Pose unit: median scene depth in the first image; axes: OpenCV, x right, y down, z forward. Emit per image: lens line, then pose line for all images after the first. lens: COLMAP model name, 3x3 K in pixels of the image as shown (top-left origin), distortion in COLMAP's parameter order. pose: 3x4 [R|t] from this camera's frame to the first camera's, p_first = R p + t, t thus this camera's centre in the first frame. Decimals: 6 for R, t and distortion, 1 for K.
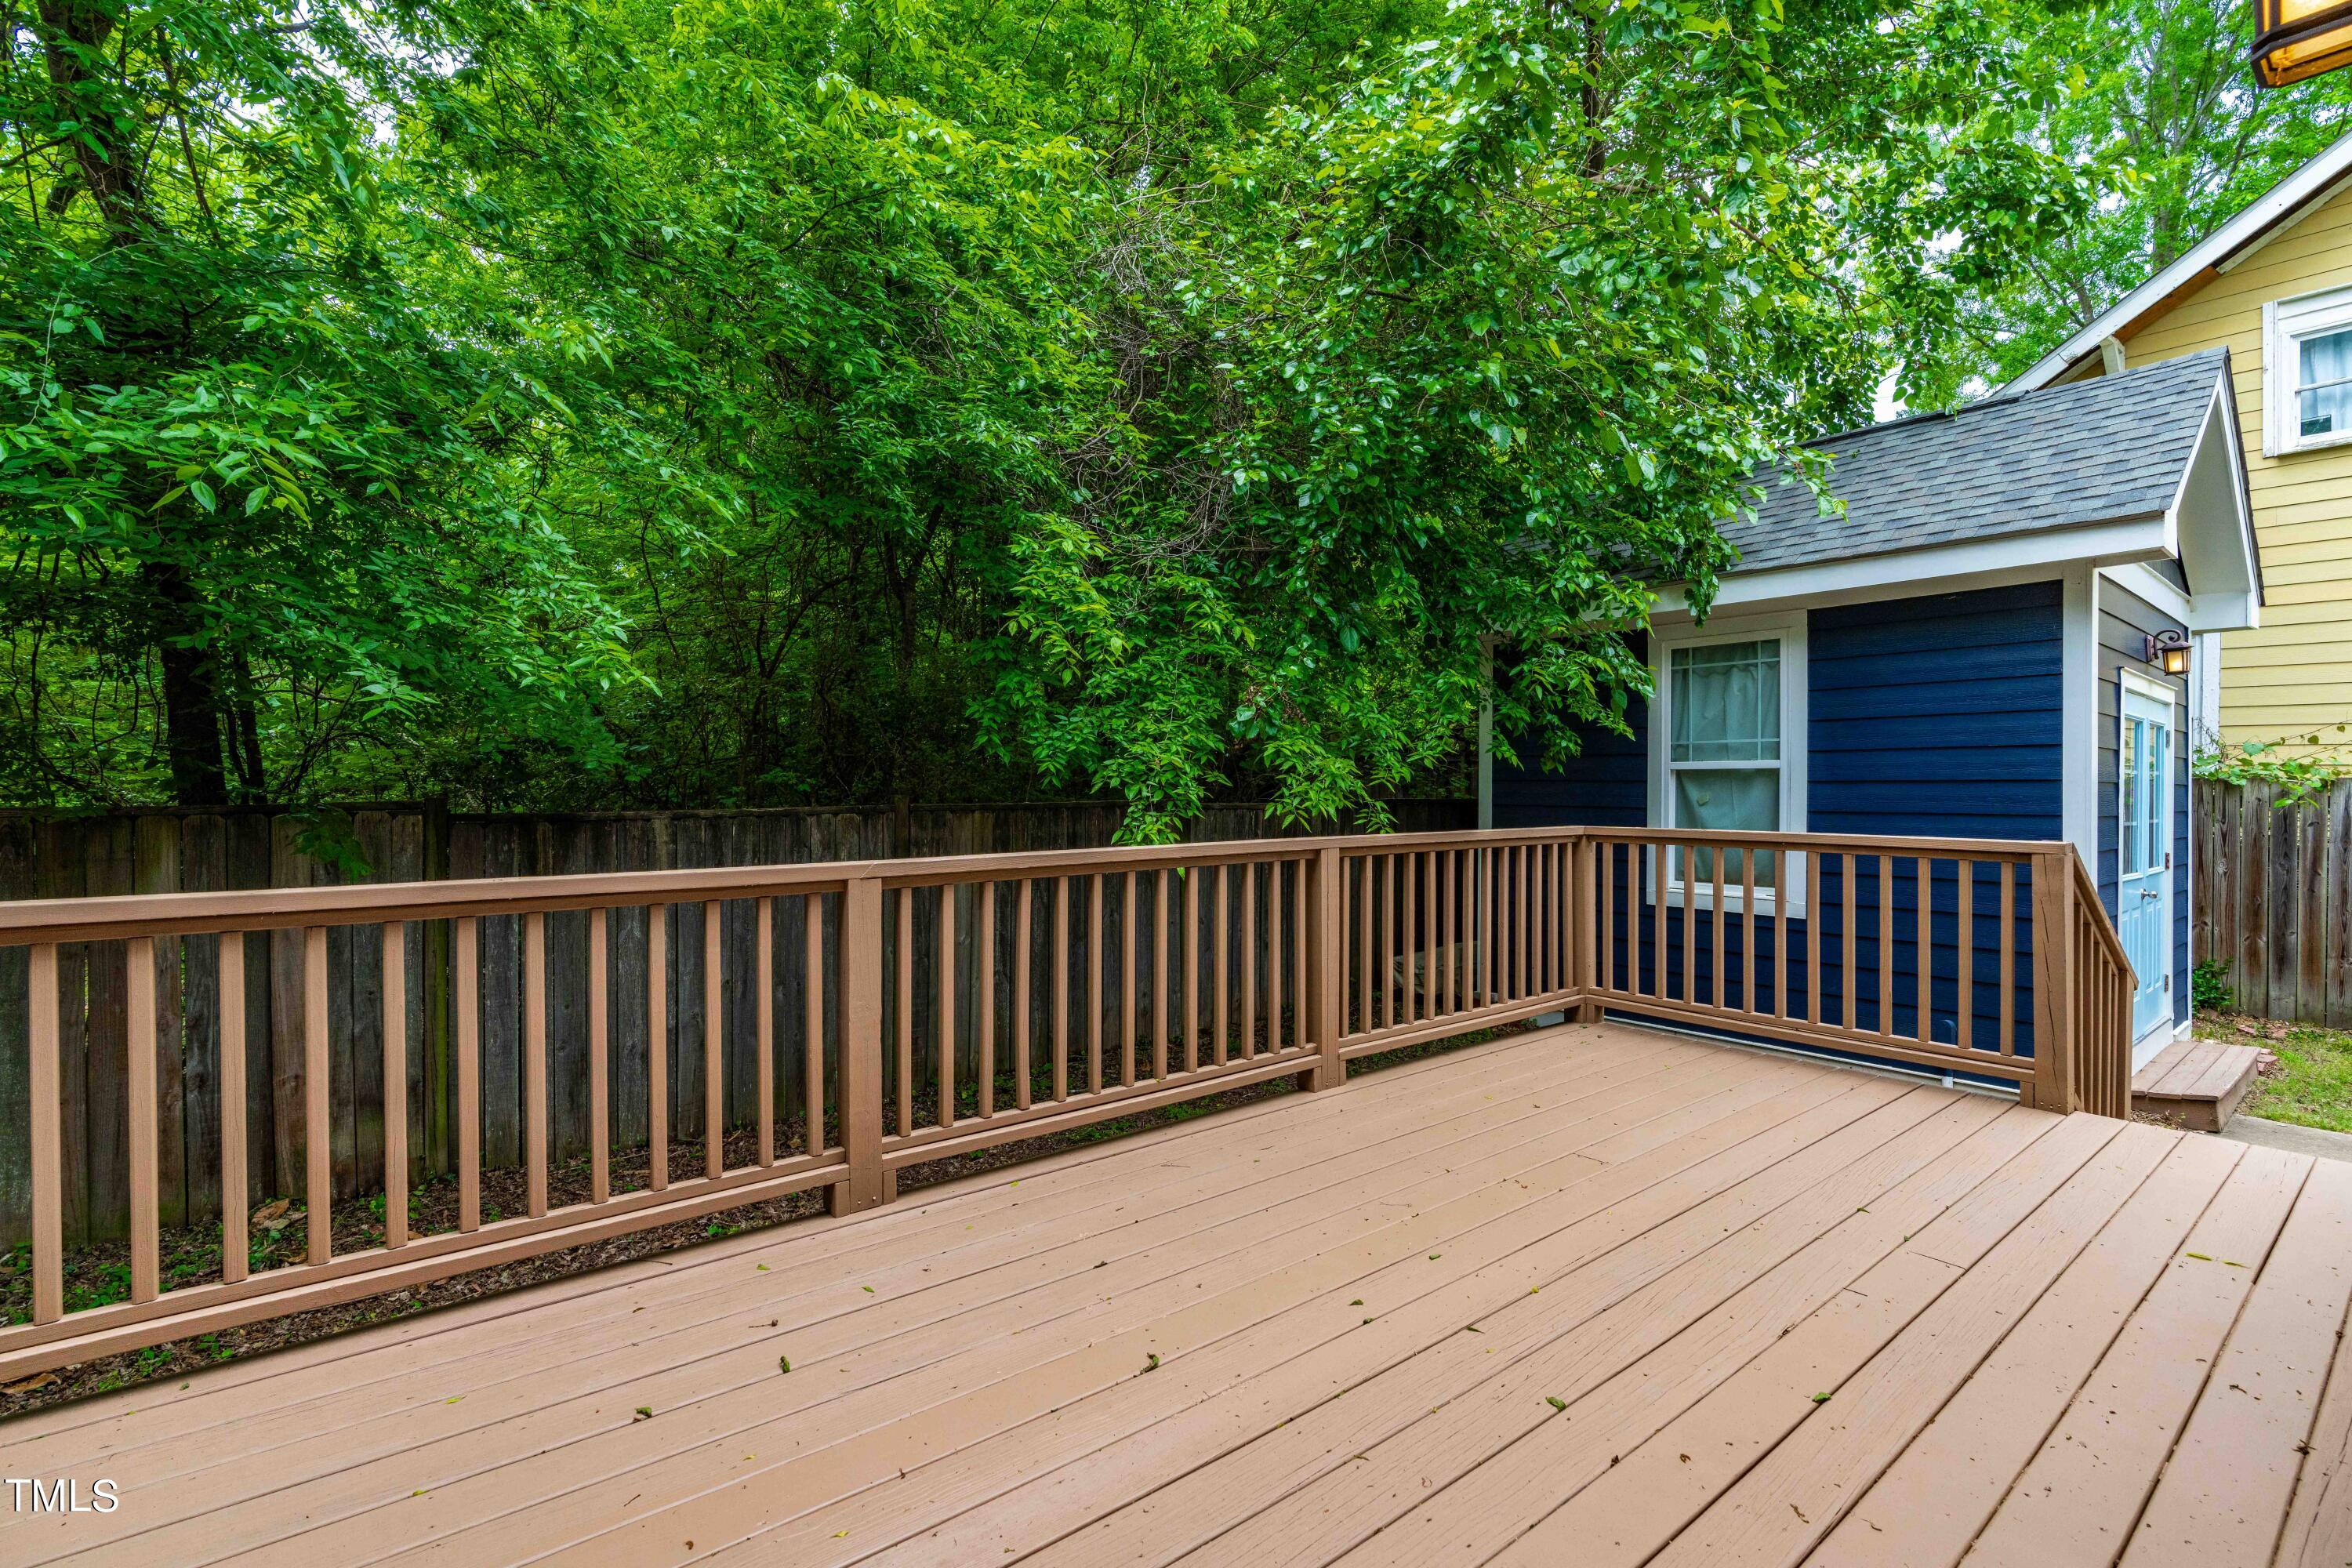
lens RADIAL K [[1066.9, 0, 1193.1], [0, 1066.9, 785.8], [0, 0, 1]] dist [-0.009865, 0.004406]
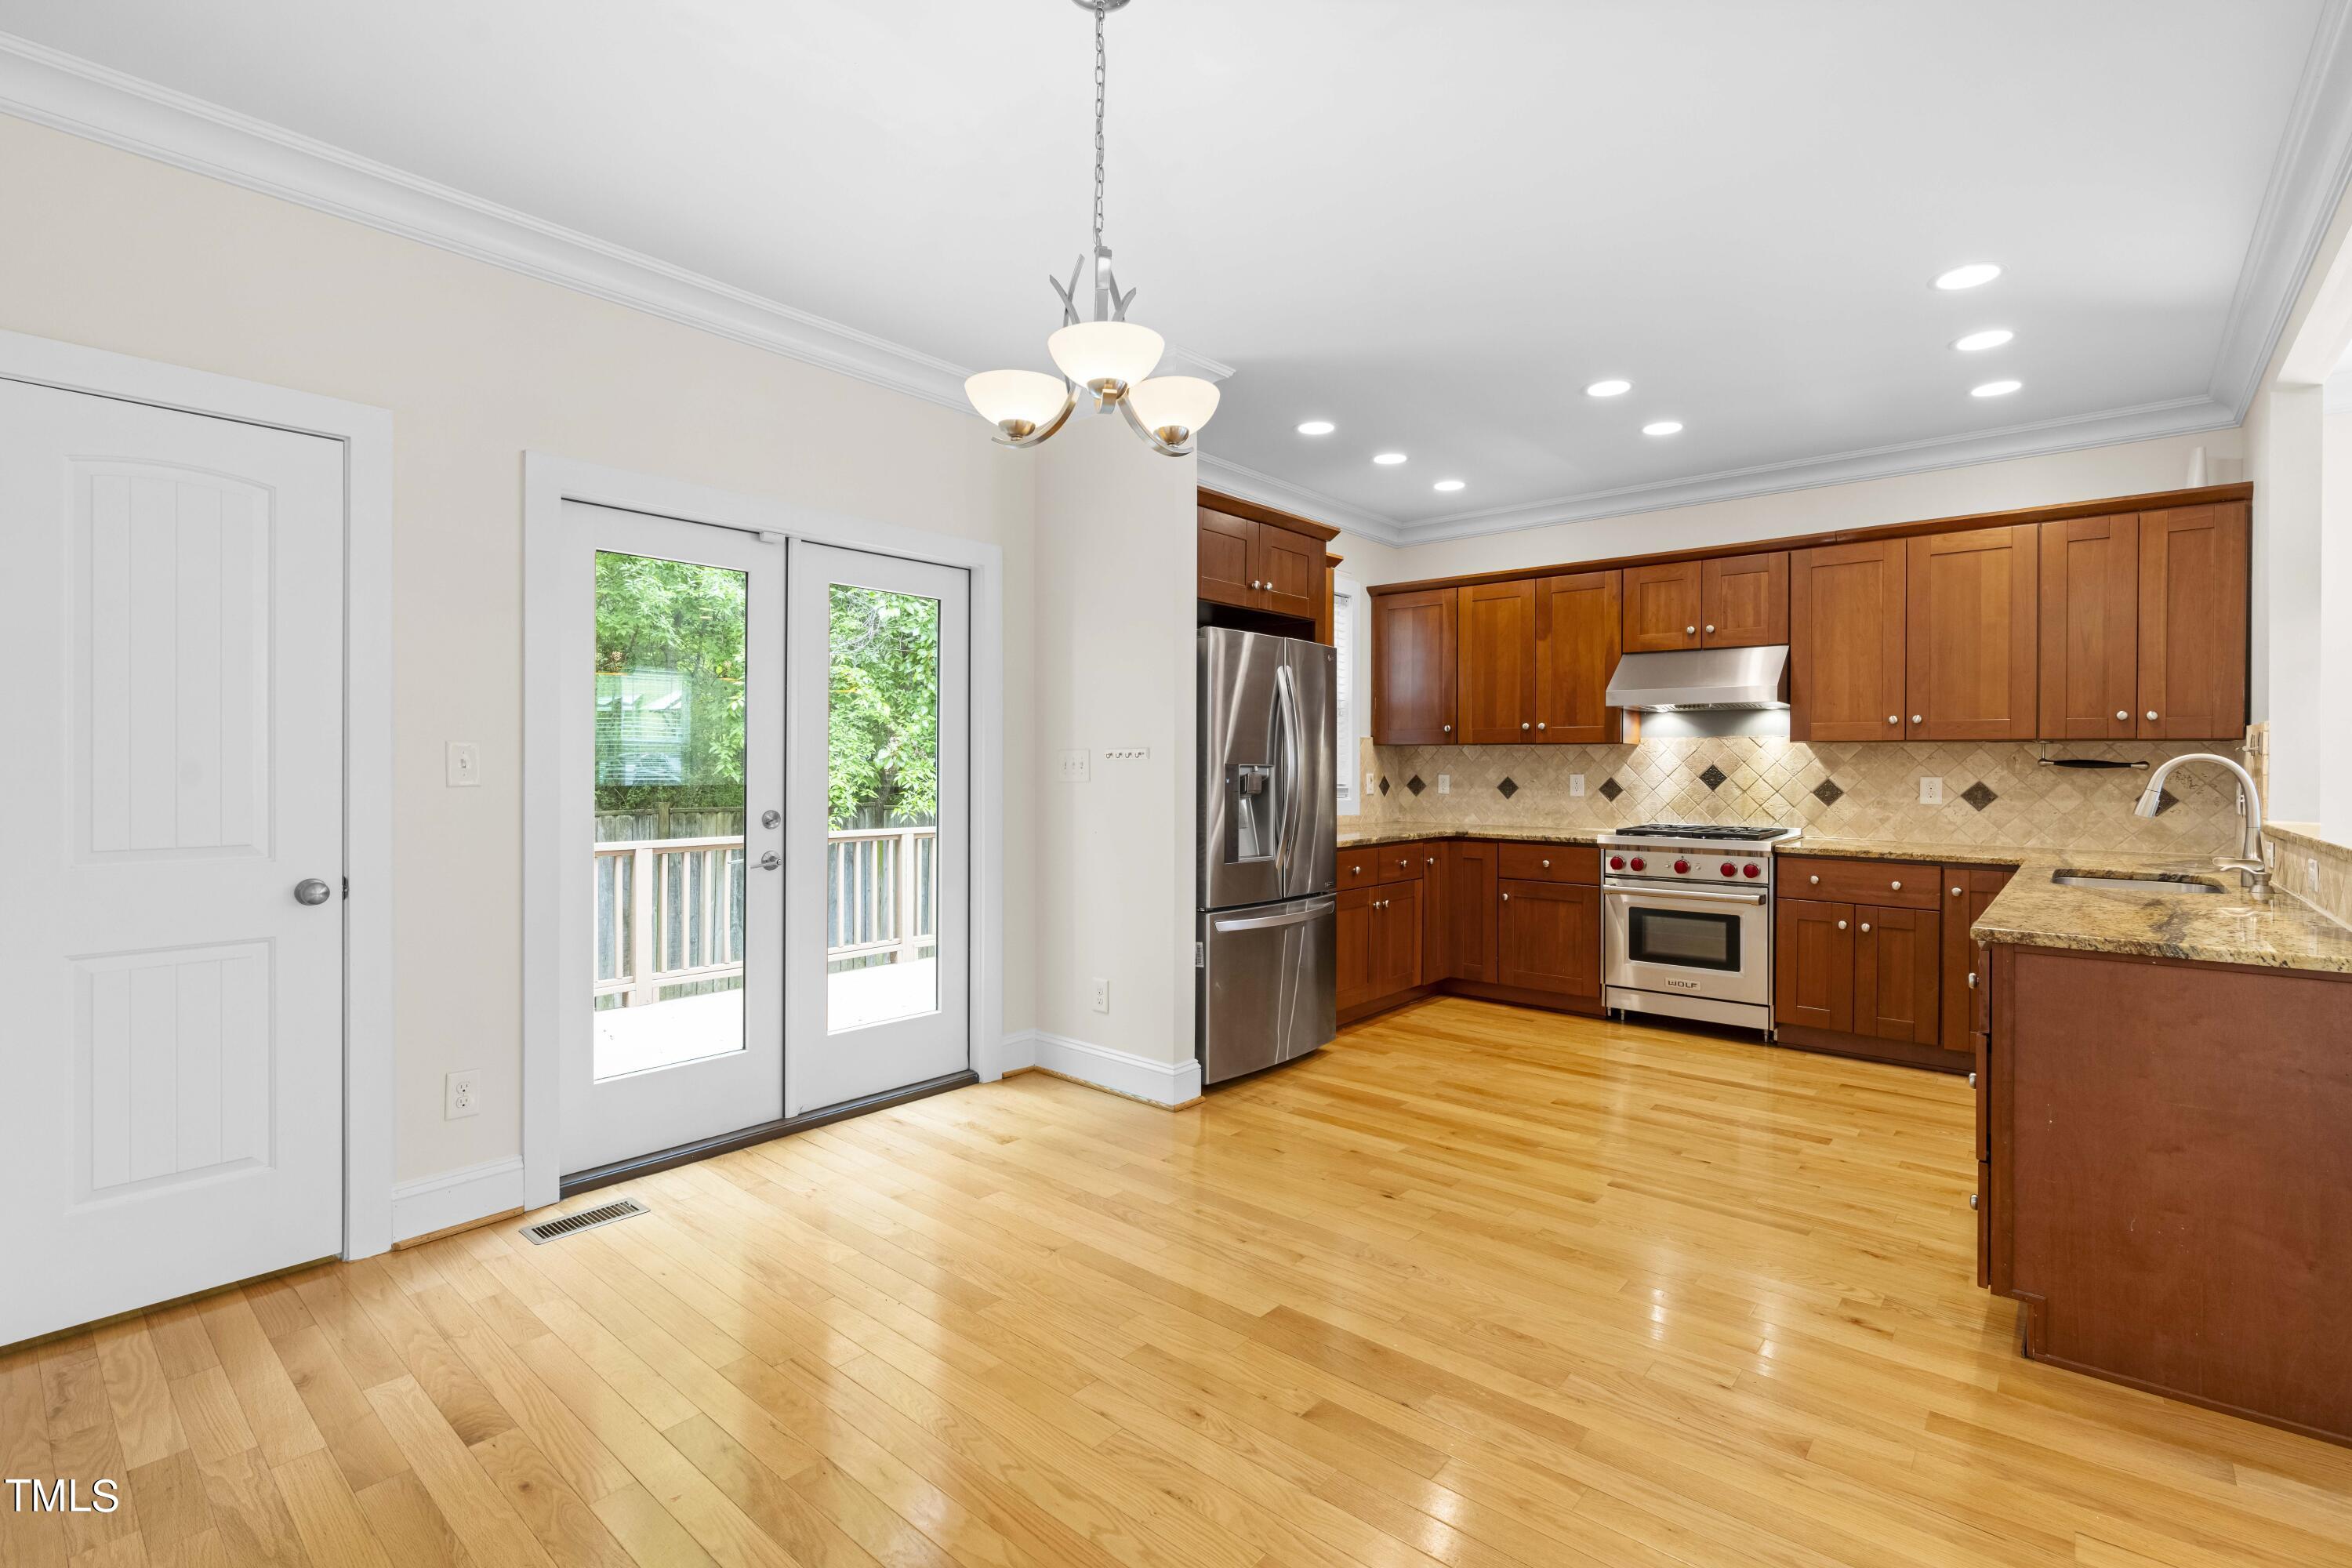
lens RADIAL K [[1066.9, 0, 1172.7], [0, 1066.9, 768.3], [0, 0, 1]] dist [-0.009865, 0.004406]
pose [[0.984902, 0.001547, 0.173106, 0.206772], [0.000646, 0.999920, -0.012612, -0.024789], [-0.173111, 0.012534, 0.984822, -0.728702]]
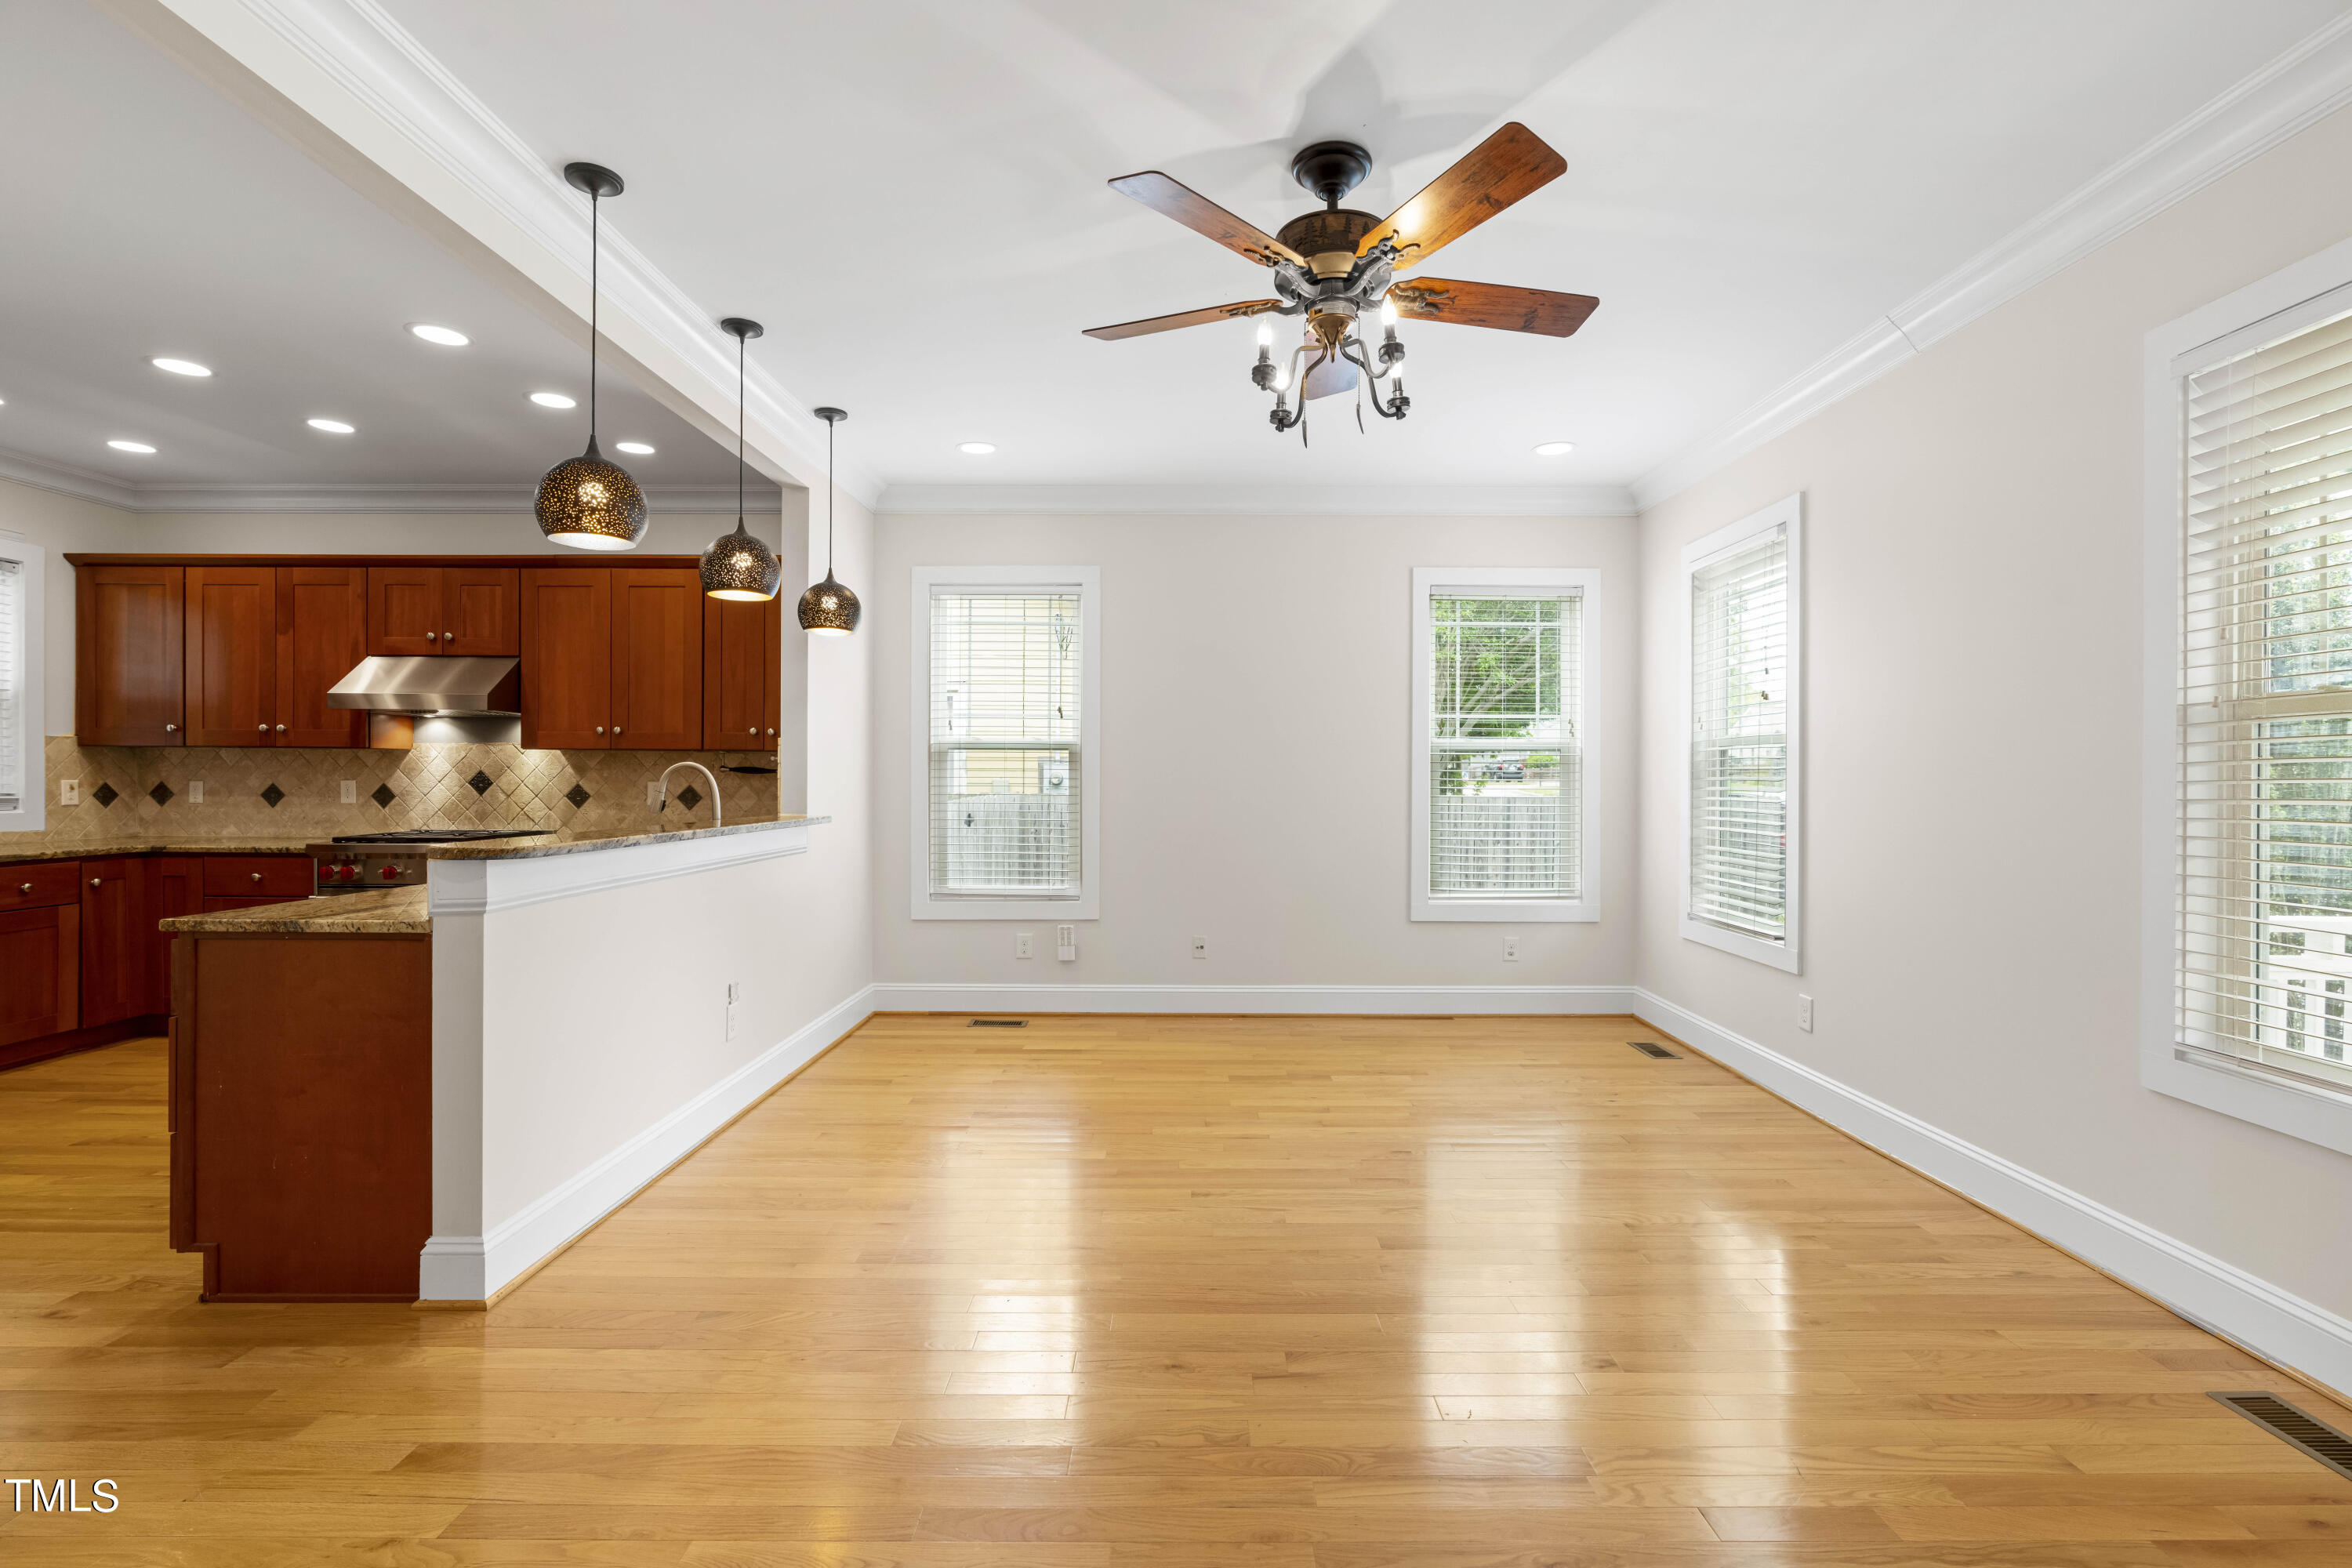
lens RADIAL K [[1066.9, 0, 1181.7], [0, 1066.9, 779.0], [0, 0, 1]] dist [-0.009865, 0.004406]
pose [[0.641468, -0.000844, 0.767150, 0.866601], [0.008587, 0.999945, -0.006080, -0.015564], [-0.767102, 0.010488, 0.641440, -1.286838]]
